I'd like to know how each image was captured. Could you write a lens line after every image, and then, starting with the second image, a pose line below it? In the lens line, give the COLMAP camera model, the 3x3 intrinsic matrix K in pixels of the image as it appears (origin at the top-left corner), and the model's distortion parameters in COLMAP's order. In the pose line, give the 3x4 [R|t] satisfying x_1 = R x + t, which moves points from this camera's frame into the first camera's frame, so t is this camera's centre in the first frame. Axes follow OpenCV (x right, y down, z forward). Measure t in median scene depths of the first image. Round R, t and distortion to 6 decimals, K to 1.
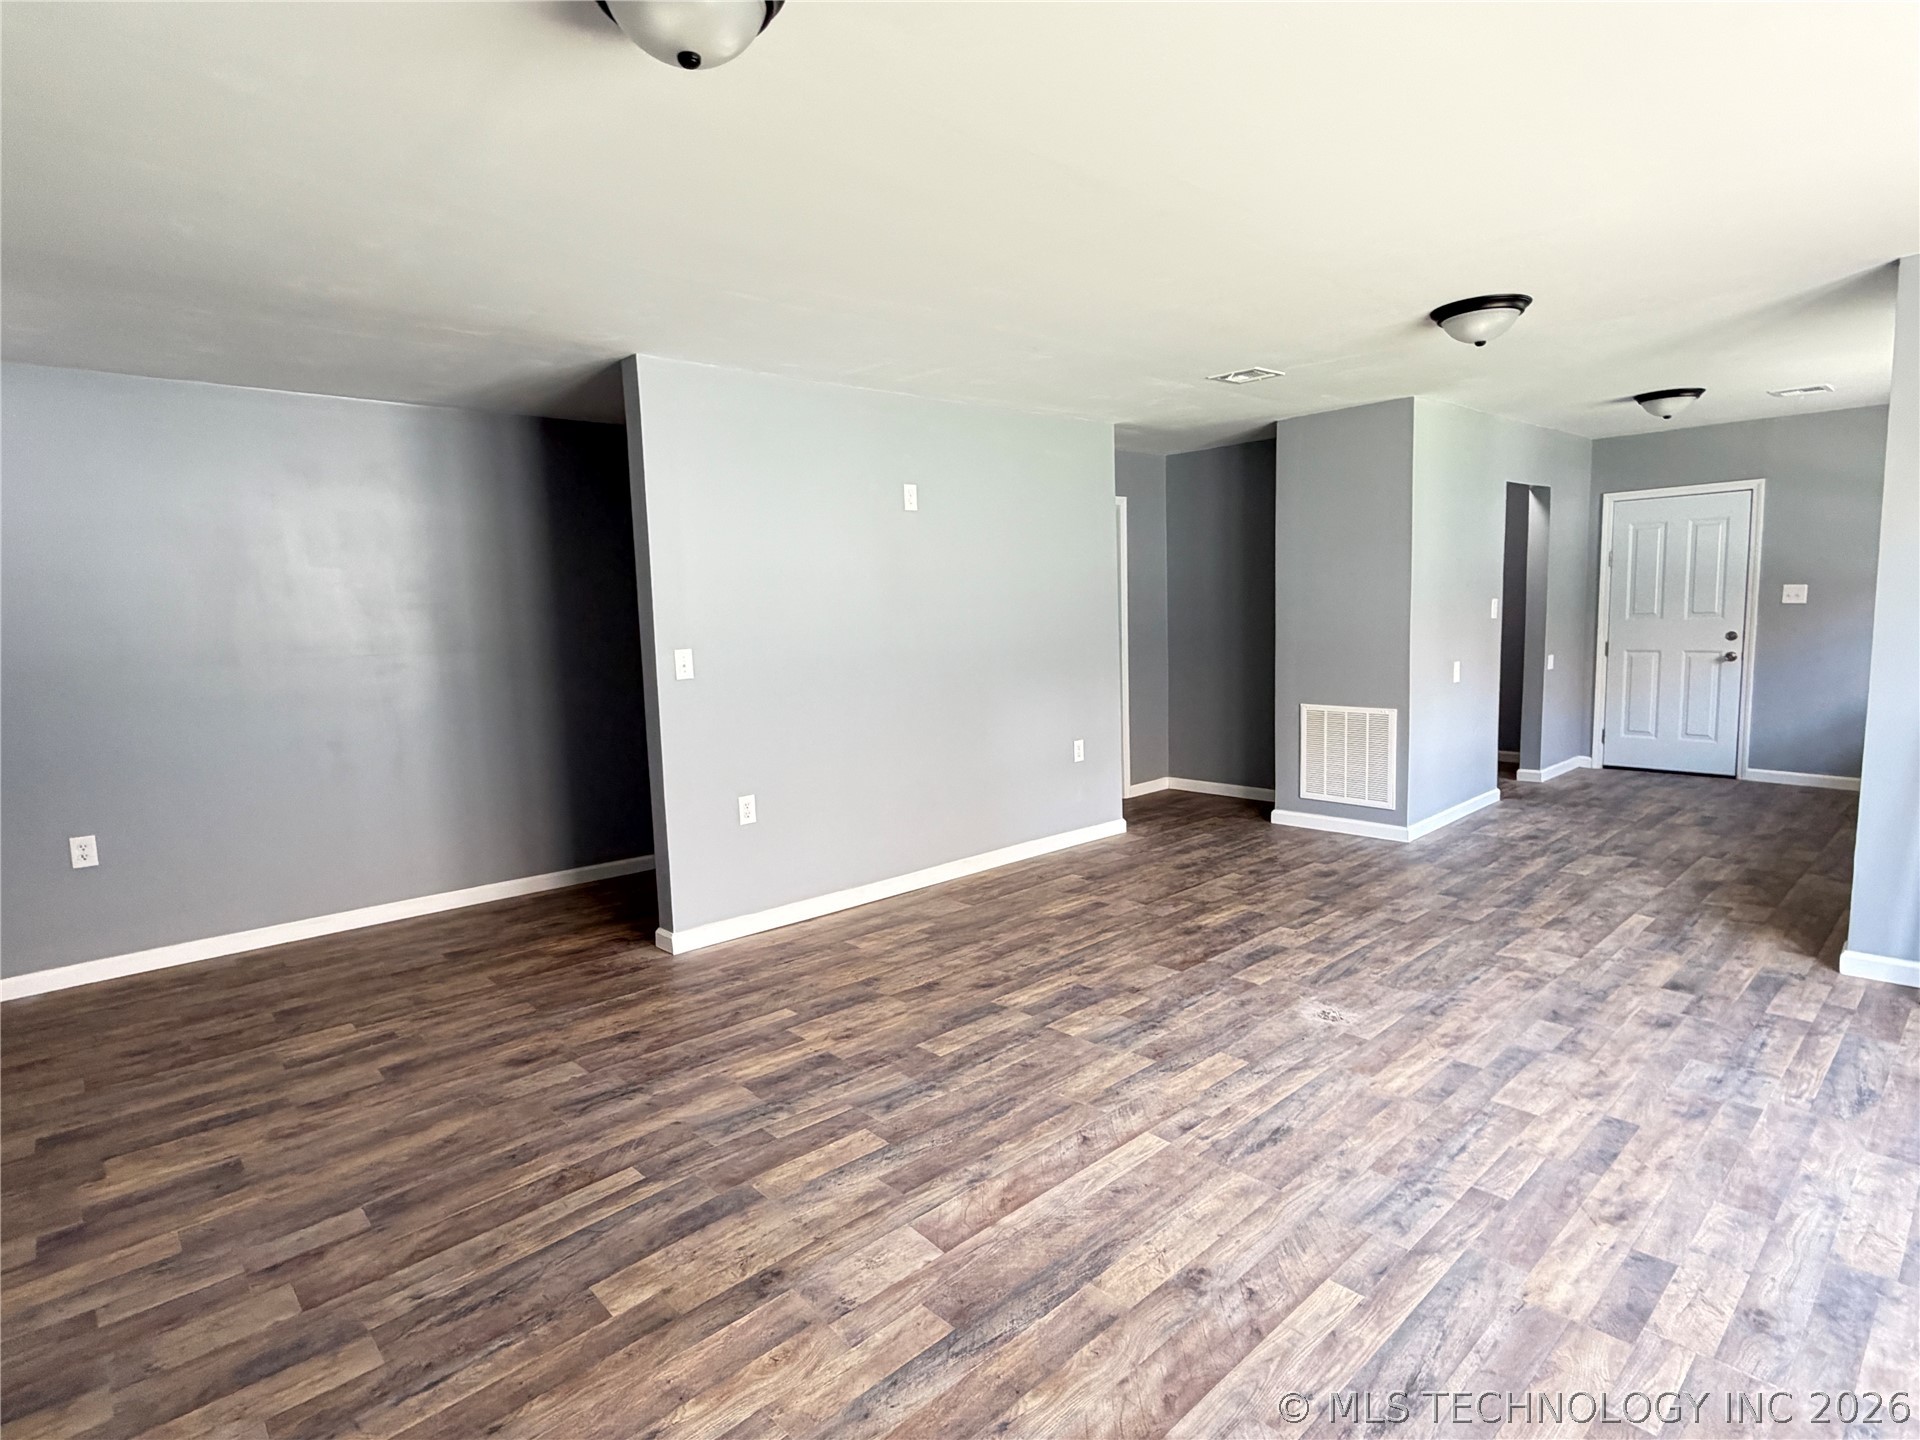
lens RADIAL K [[993.8, 0, 960.0], [0, 993.8, 720.0], [0, 0, 1]] dist [0.016939, 0.000654]
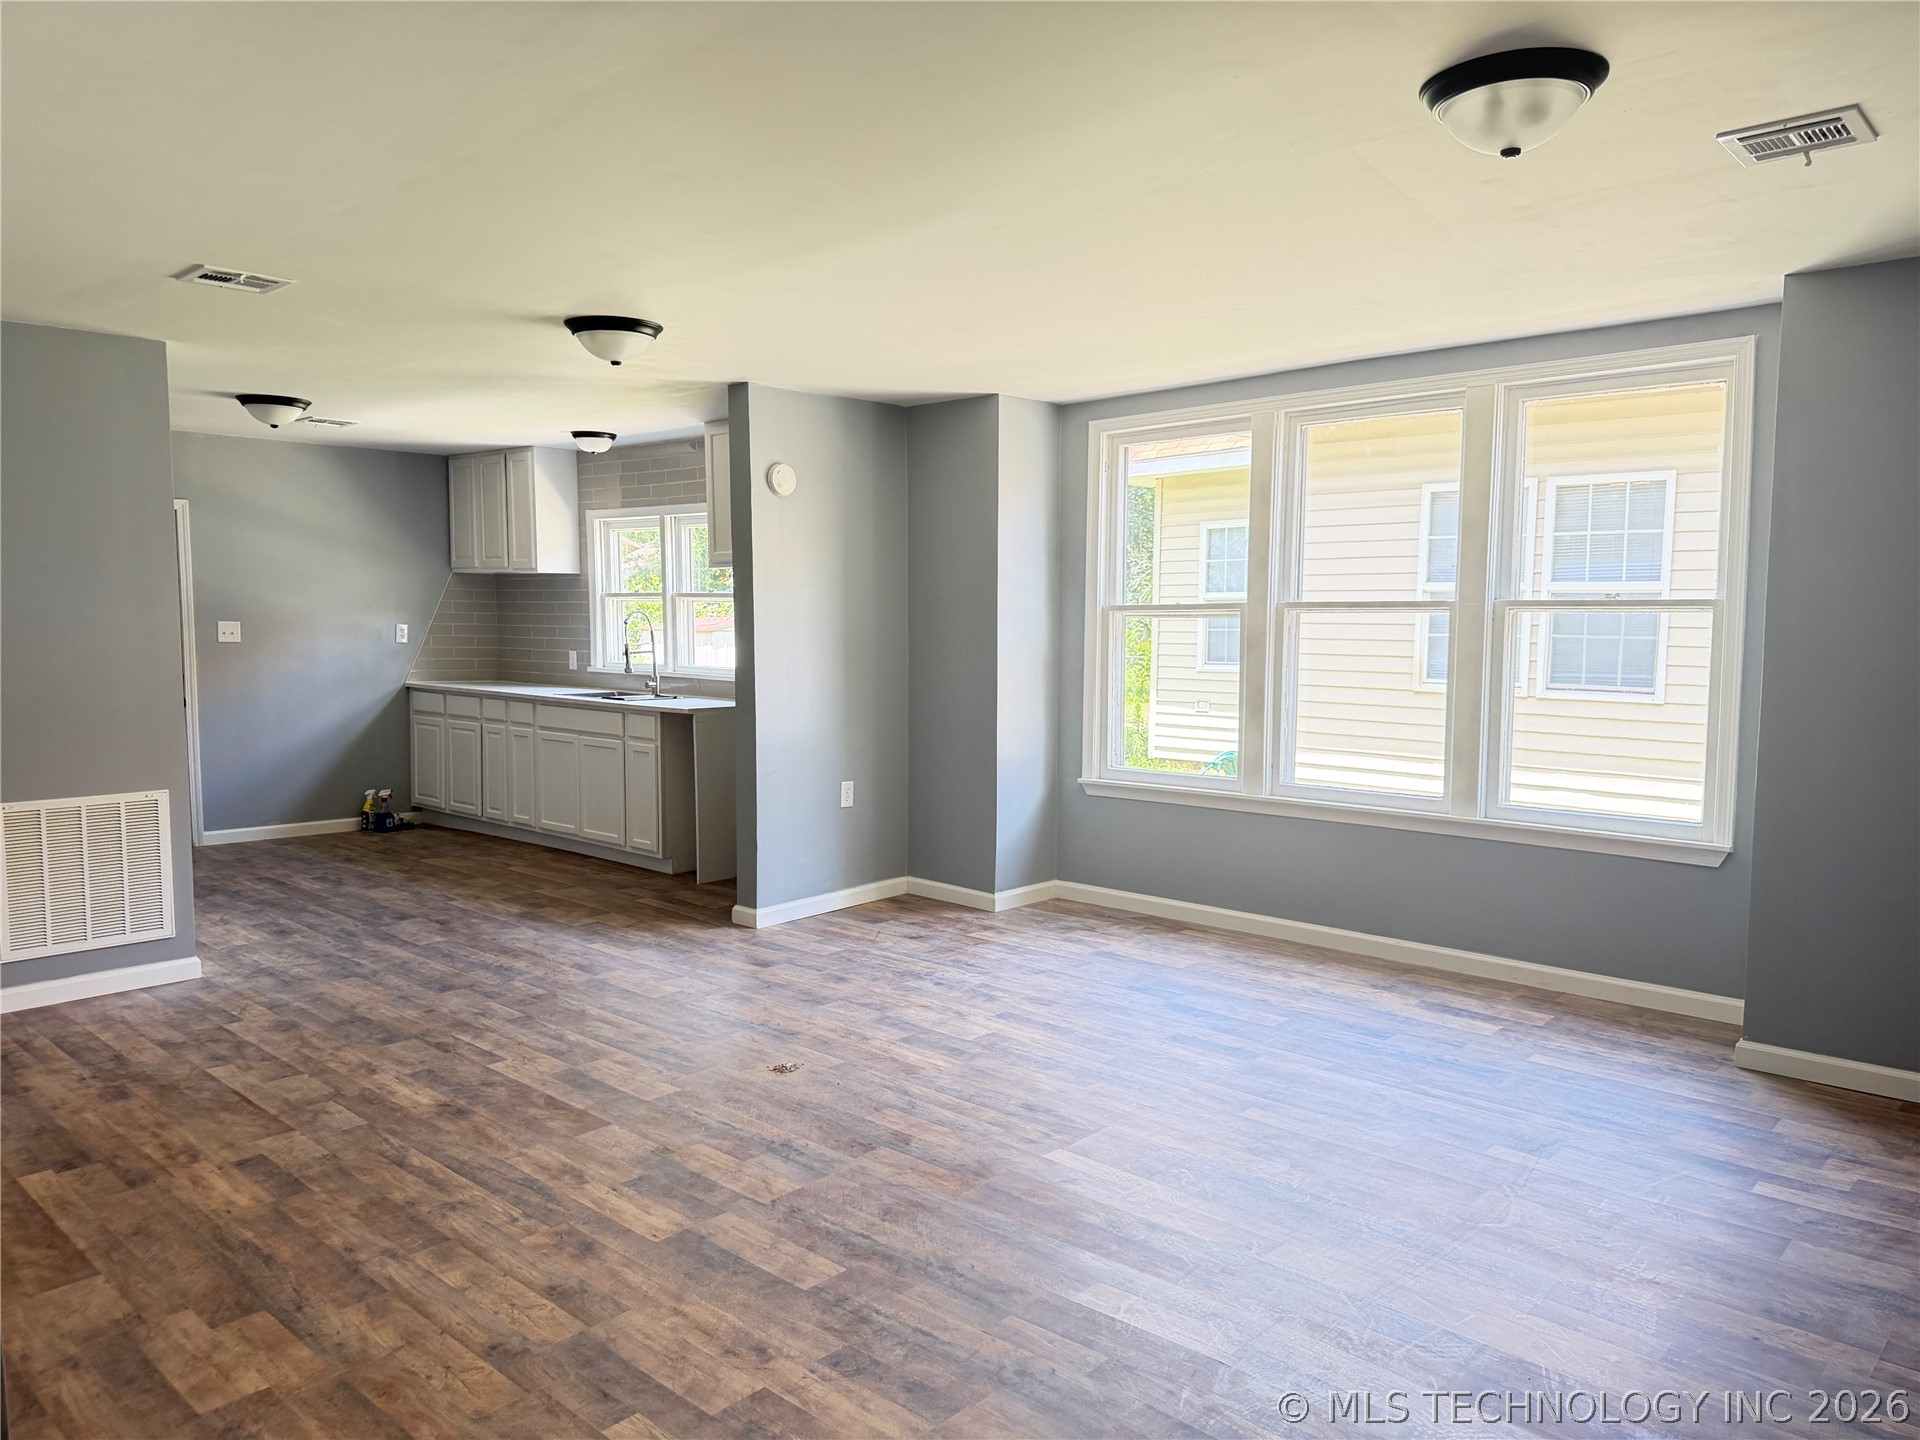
lens RADIAL K [[1350.0, 0, 960.0], [0, 1350.0, 720.0], [0, 0, 1]] dist [0.054678, -0.105663]
pose [[-0.076107, -0.046748, 0.996003, -0.707788], [0.112515, 0.992118, 0.055163, -0.064723], [-0.990731, 0.116264, -0.070247, 0.698398]]
